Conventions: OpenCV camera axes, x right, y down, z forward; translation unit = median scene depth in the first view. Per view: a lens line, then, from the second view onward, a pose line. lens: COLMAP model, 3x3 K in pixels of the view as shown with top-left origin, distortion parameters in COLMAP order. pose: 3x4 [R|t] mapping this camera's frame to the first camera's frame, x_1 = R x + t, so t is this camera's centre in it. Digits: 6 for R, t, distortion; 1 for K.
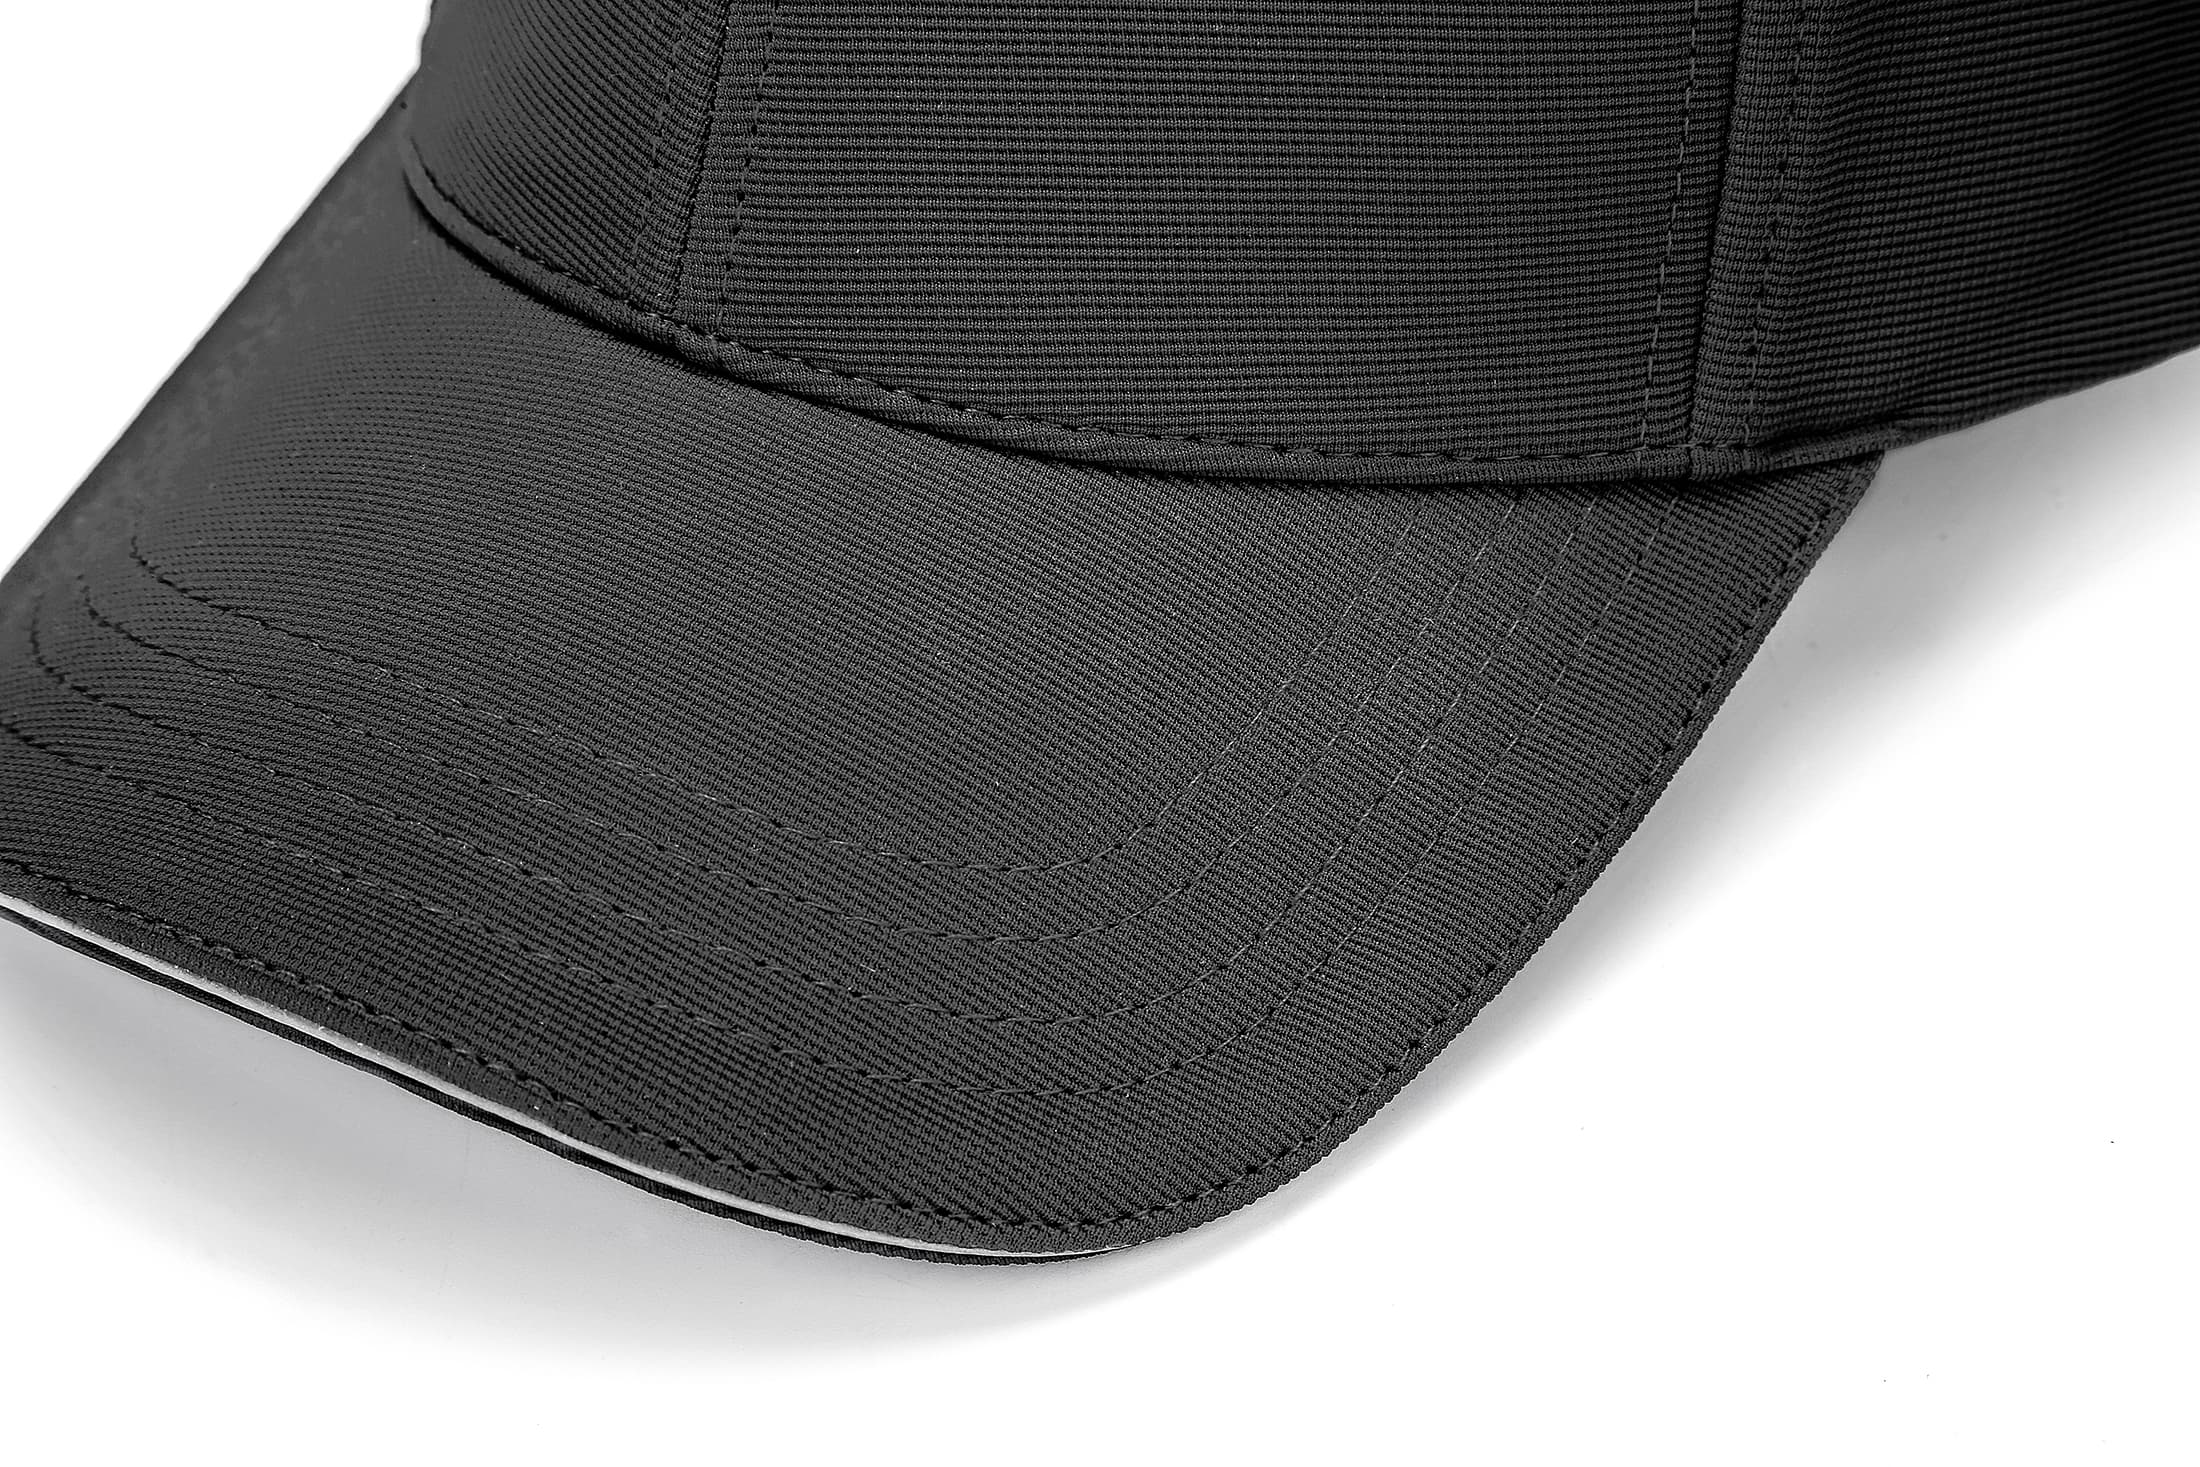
lens RADIAL K [[6491.7, 0, 1108.8], [0, 6491.7, 739.7], [0, 0, 1]] dist [0.476971, 0.000000]
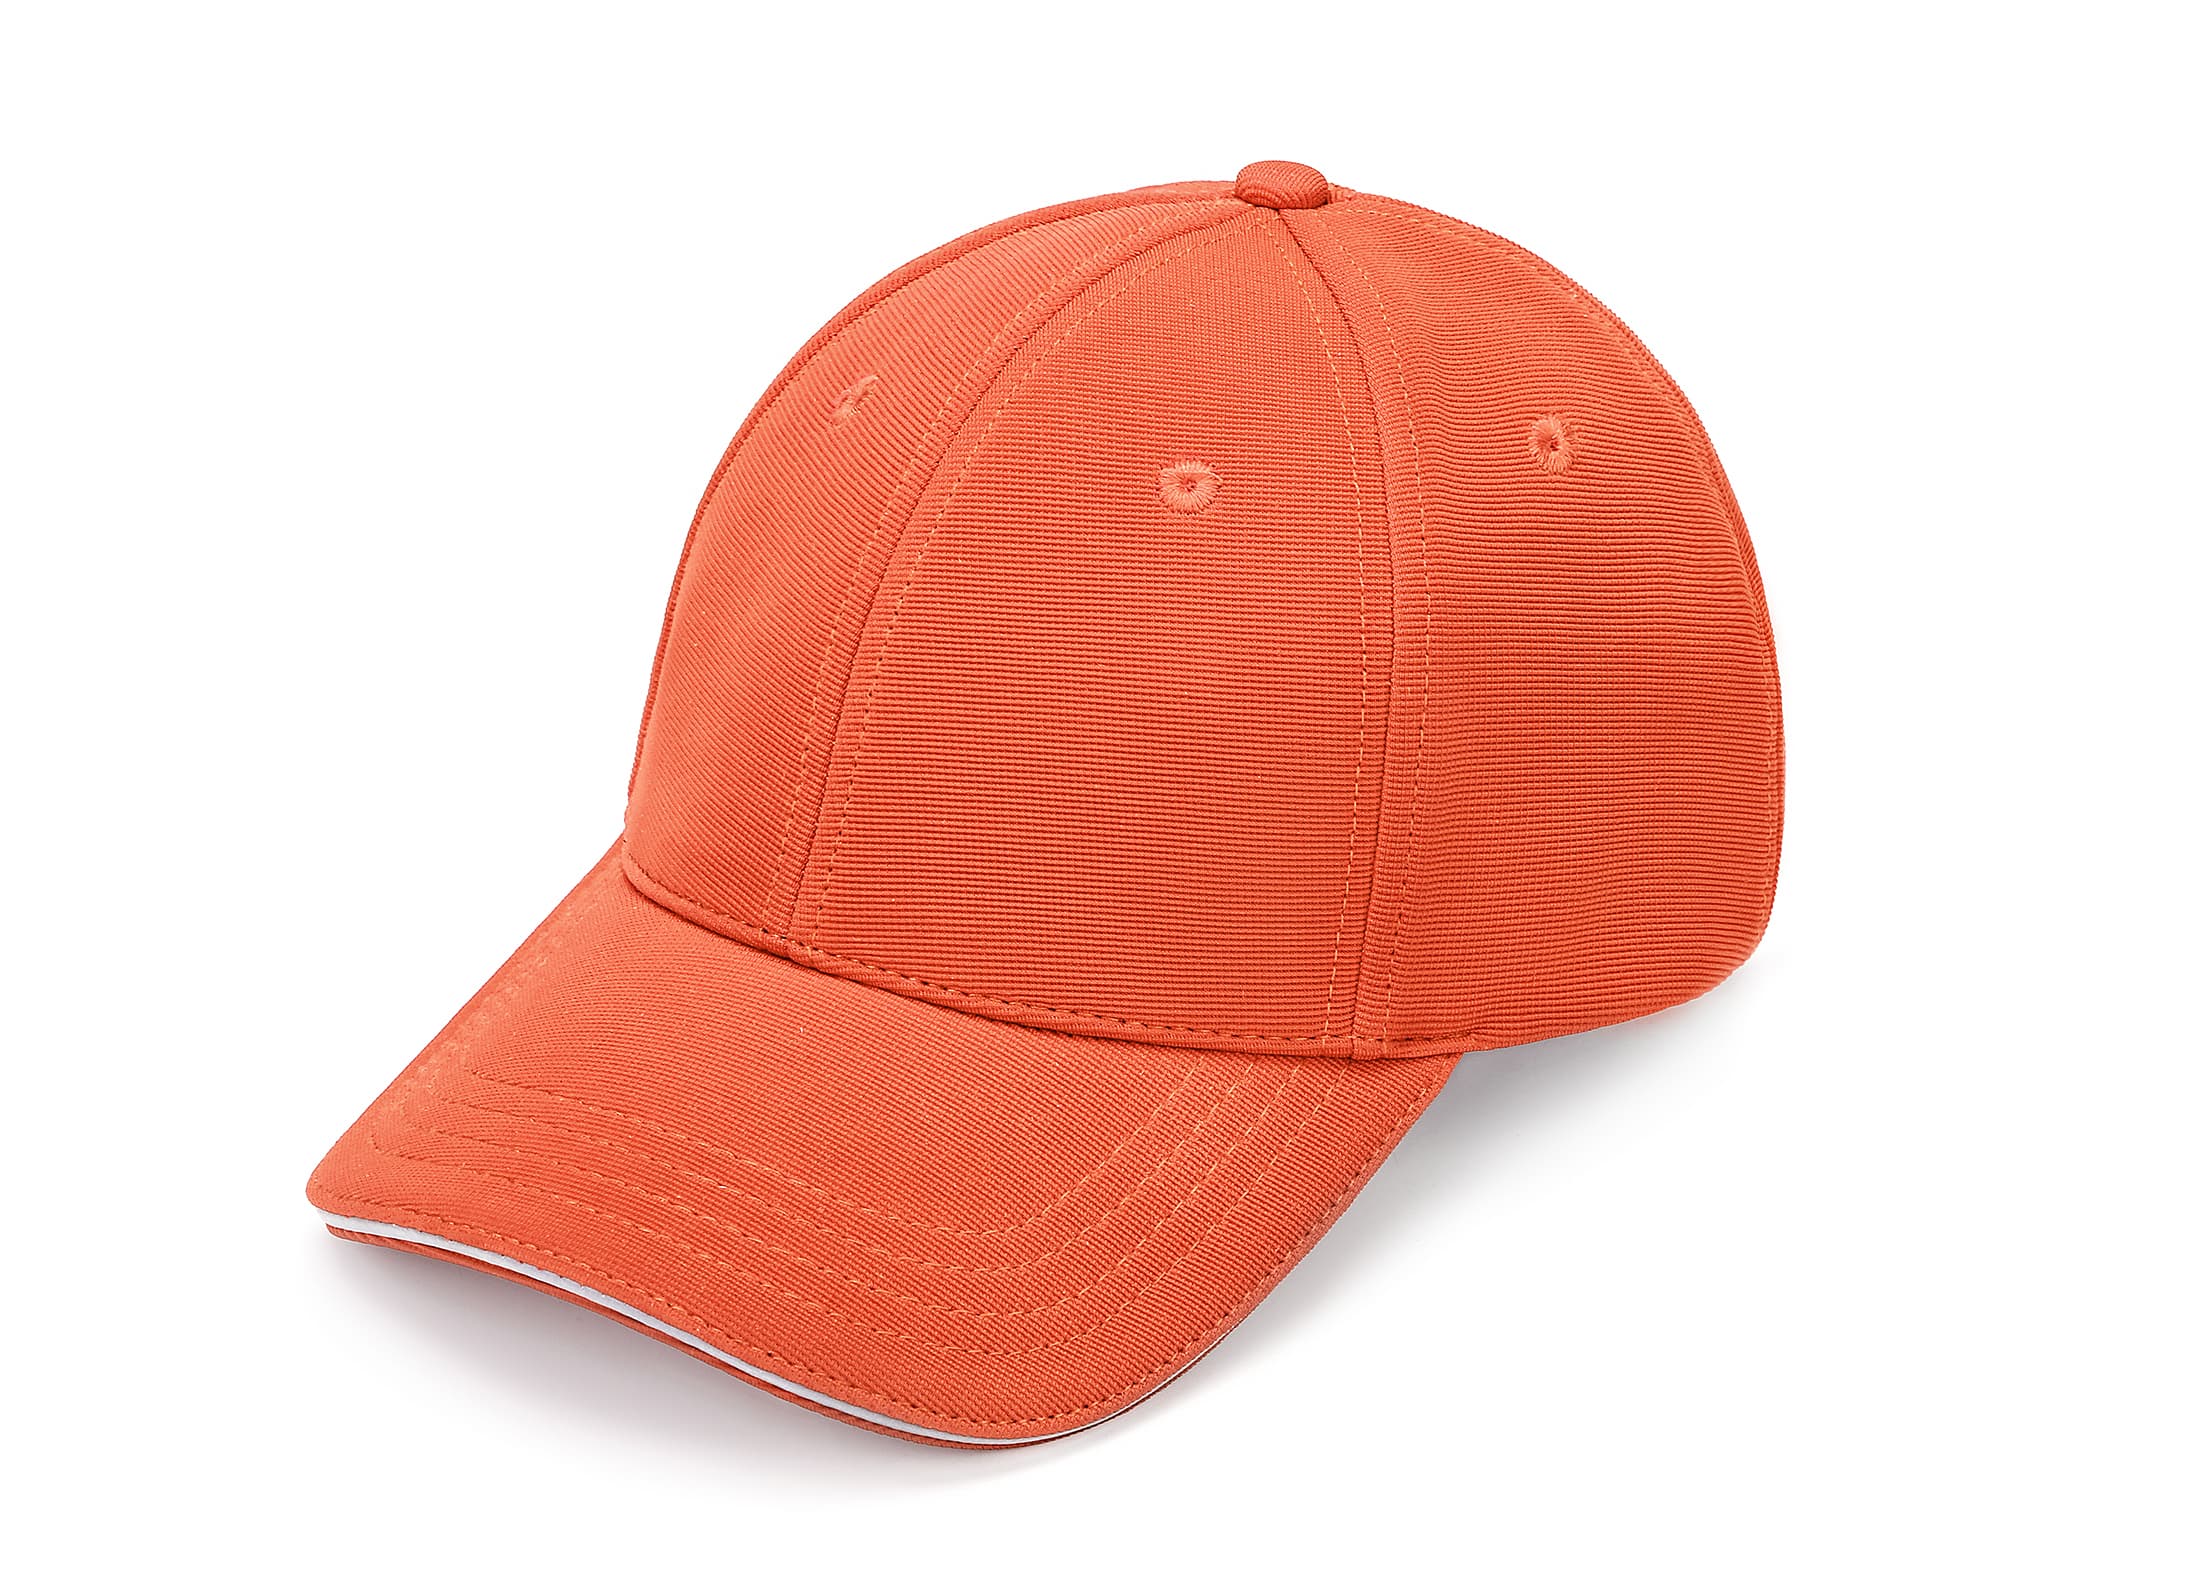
lens RADIAL K [[6629.1, 0, 1097.7], [0, 6629.1, 783.4], [0, 0, 1]] dist [0.935781, 0.000000]
pose [[0.998839, 0.048158, 0.000940, 0.014626], [-0.047391, 0.986039, -0.159627, 0.181778], [-0.008614, 0.159397, 0.987177, -0.812534]]
